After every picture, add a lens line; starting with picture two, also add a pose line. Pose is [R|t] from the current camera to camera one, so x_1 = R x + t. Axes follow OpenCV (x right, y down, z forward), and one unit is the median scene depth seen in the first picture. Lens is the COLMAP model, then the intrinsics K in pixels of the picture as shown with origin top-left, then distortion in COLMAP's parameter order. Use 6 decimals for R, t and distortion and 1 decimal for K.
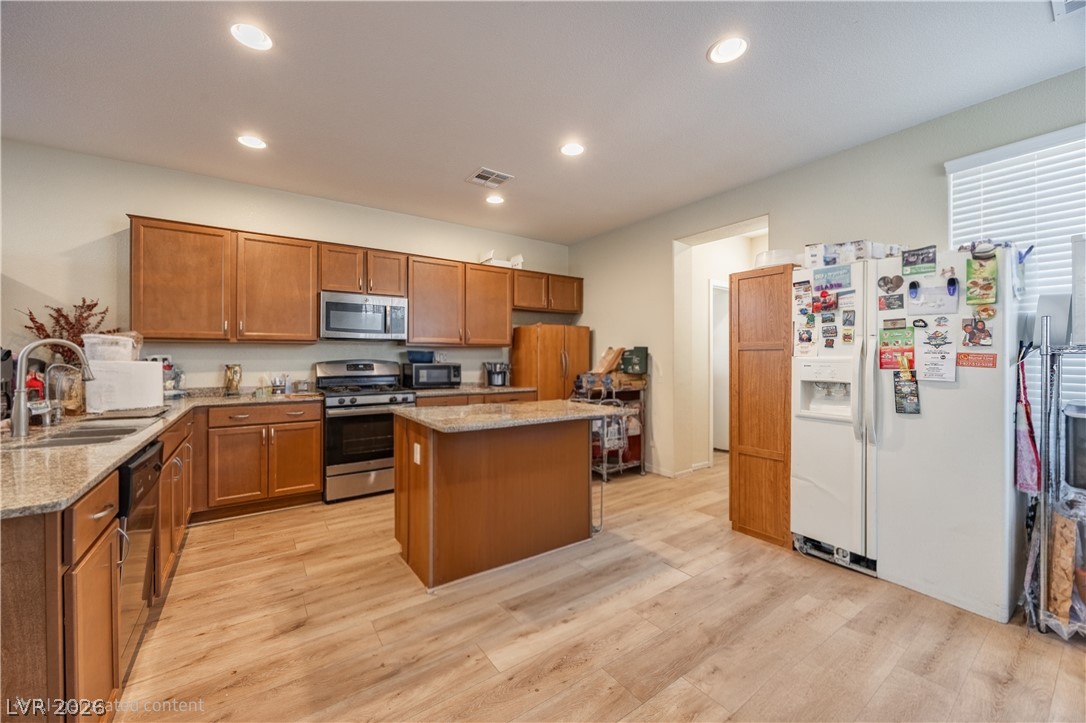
lens RADIAL K [[412.1, 0, 543.0], [0, 412.1, 361.5], [0, 0, 1]] dist [-0.002528, -0.000040]
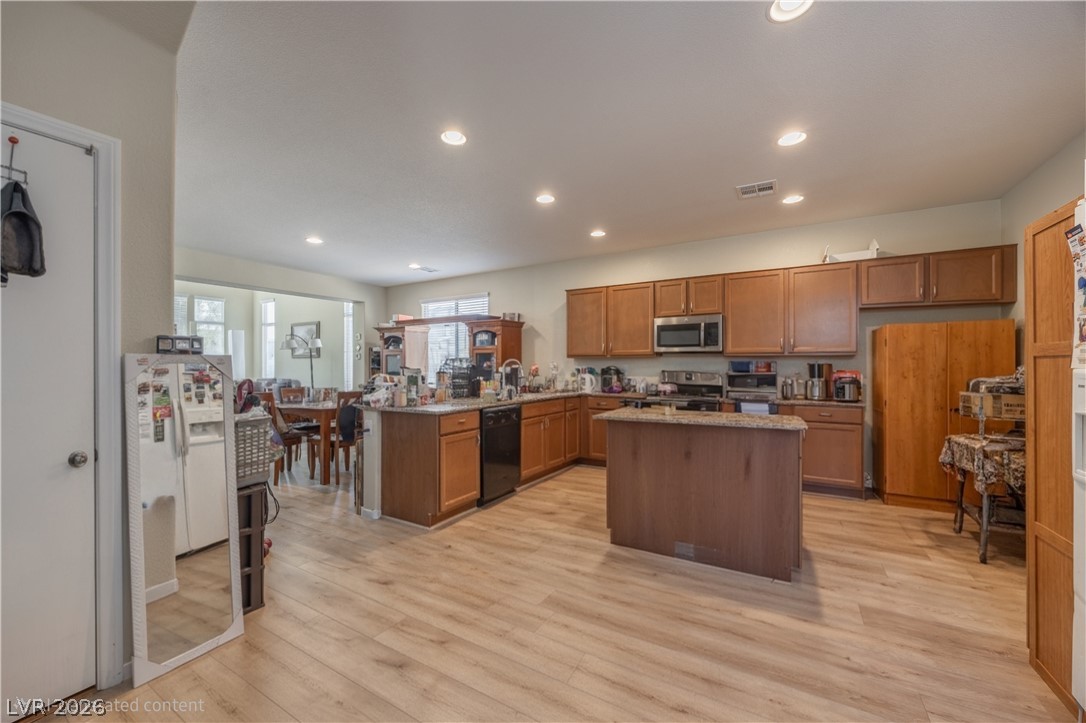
lens RADIAL K [[417.7, 0, 547.2], [0, 417.7, 366.5], [0, 0, 1]] dist [-0.001965, -0.000116]
pose [[0.422016, 0.001650, -0.906587, 0.814511], [-0.008481, 0.999962, -0.002127, -0.007579], [0.906549, 0.008586, 0.422014, 0.145716]]
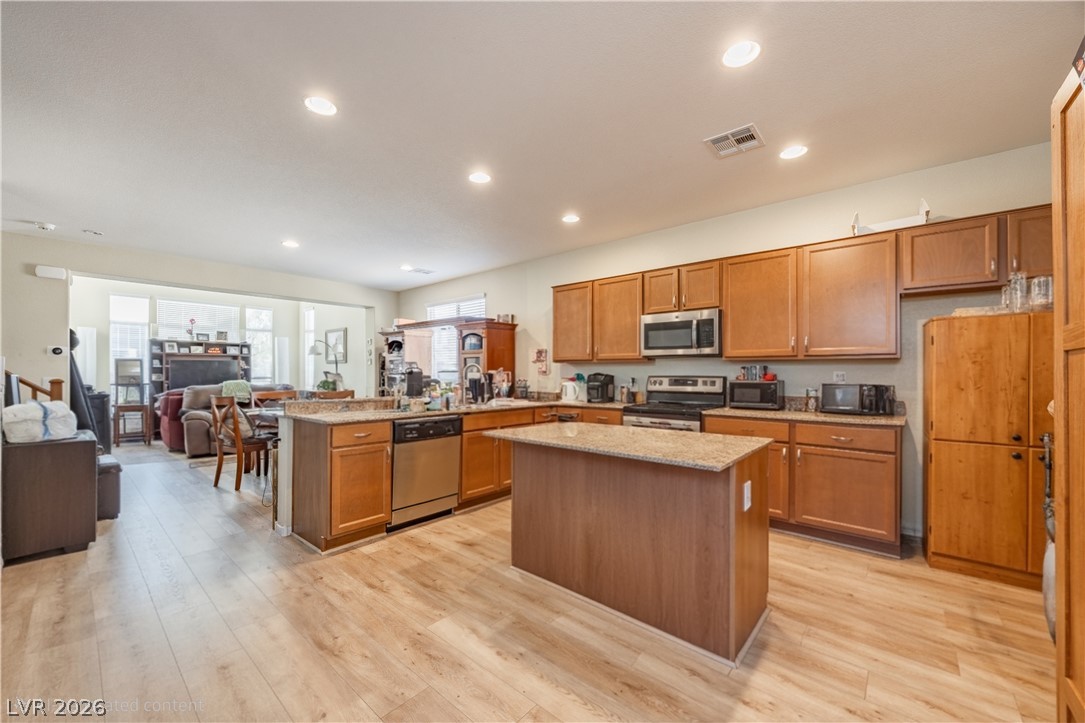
lens RADIAL K [[421.3, 0, 539.9], [0, 421.3, 372.4], [0, 0, 1]] dist [-0.001085, 0.000042]
pose [[0.249786, 0.002719, -0.968297, 0.761973], [-0.012939, 0.999916, -0.000530, -0.010959], [0.968215, 0.012661, 0.249800, 0.633801]]
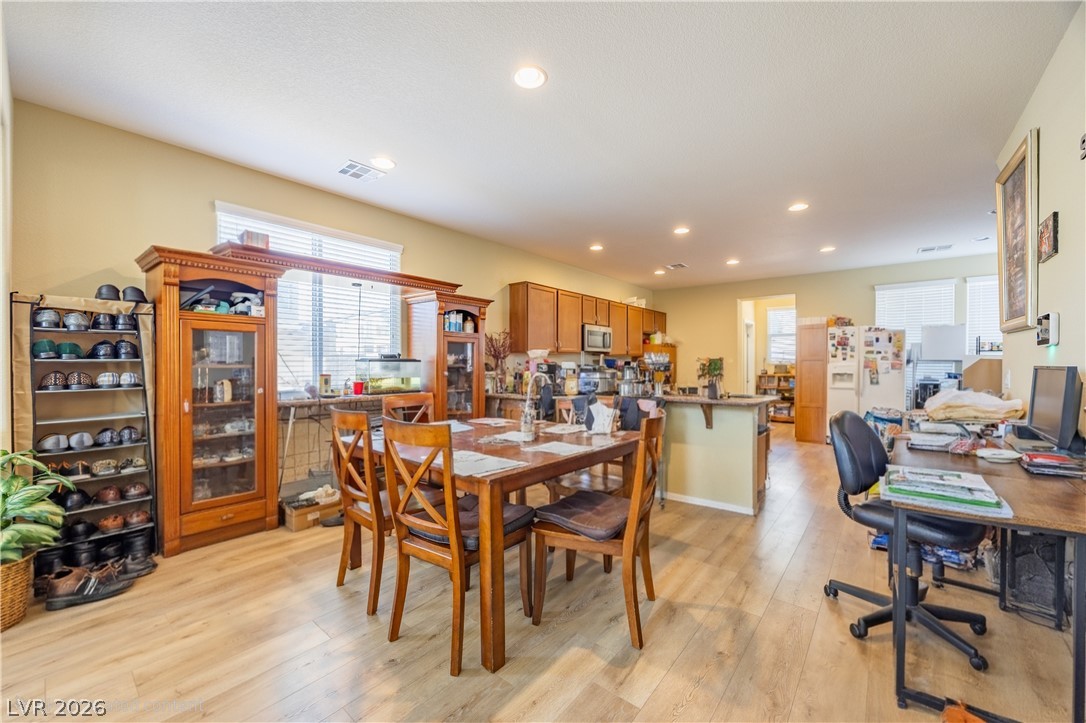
lens RADIAL K [[430.0, 0, 545.5], [0, 430.0, 364.9], [0, 0, 1]] dist [-0.035940, -0.000057]
pose [[0.953846, 0.002086, 0.300289, -1.768634], [-0.000725, 0.999989, -0.004645, 0.008237], [-0.300295, 0.004213, 0.953837, -0.892013]]
